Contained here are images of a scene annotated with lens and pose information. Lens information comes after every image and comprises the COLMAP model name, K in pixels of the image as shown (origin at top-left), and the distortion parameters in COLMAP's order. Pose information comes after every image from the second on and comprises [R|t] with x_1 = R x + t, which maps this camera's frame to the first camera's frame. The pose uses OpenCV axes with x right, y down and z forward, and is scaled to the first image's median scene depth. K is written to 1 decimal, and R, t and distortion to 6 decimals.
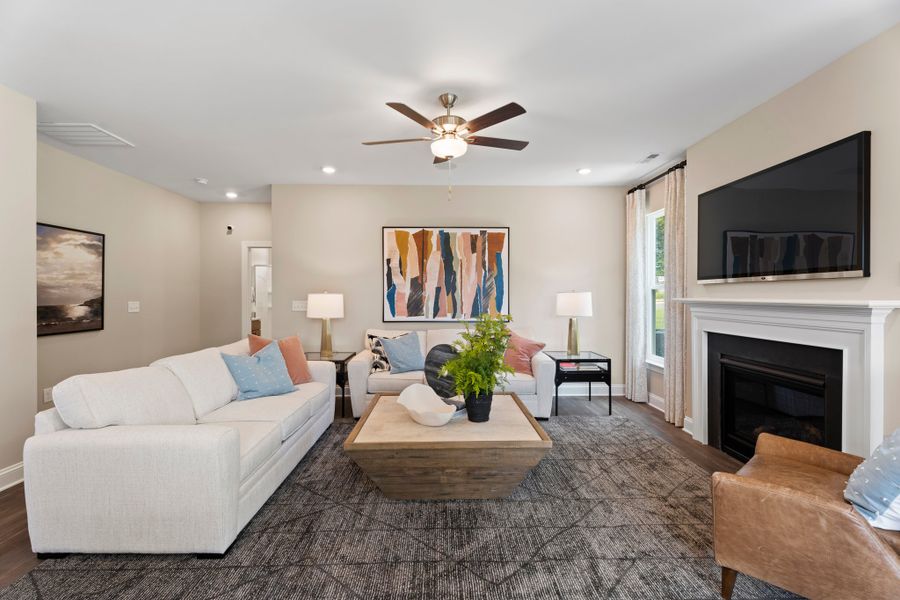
lens RADIAL K [[403.0, 0, 449.4], [0, 403.0, 293.4], [0, 0, 1]] dist [0.003334, 0.000543]
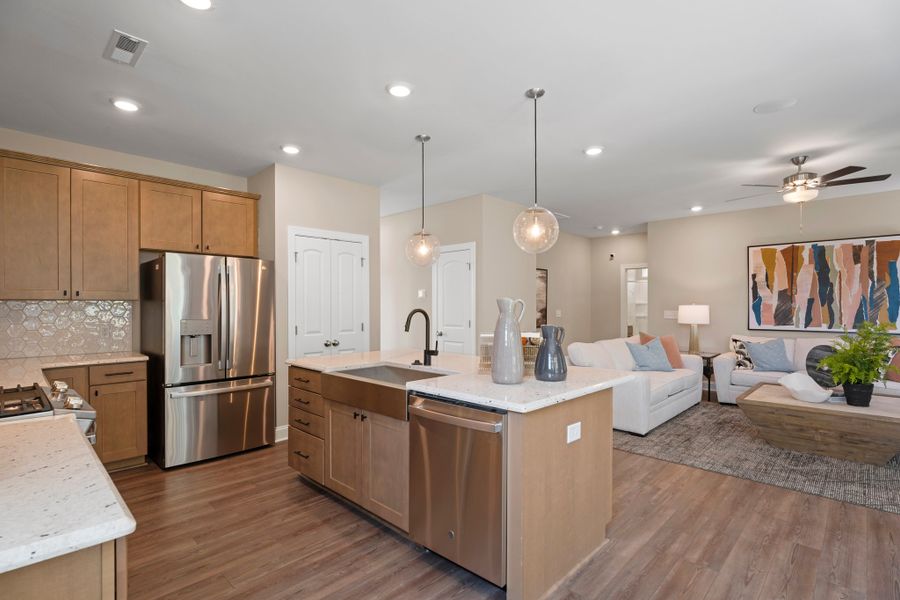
lens RADIAL K [[439.2, 0, 448.9], [0, 439.2, 306.0], [0, 0, 1]] dist [0.008507, -0.002794]
pose [[0.706614, 0.000158, -0.707600, 0.120097], [0.003868, 0.999984, 0.004085, -0.004360], [0.707589, -0.005624, 0.706602, -0.484856]]
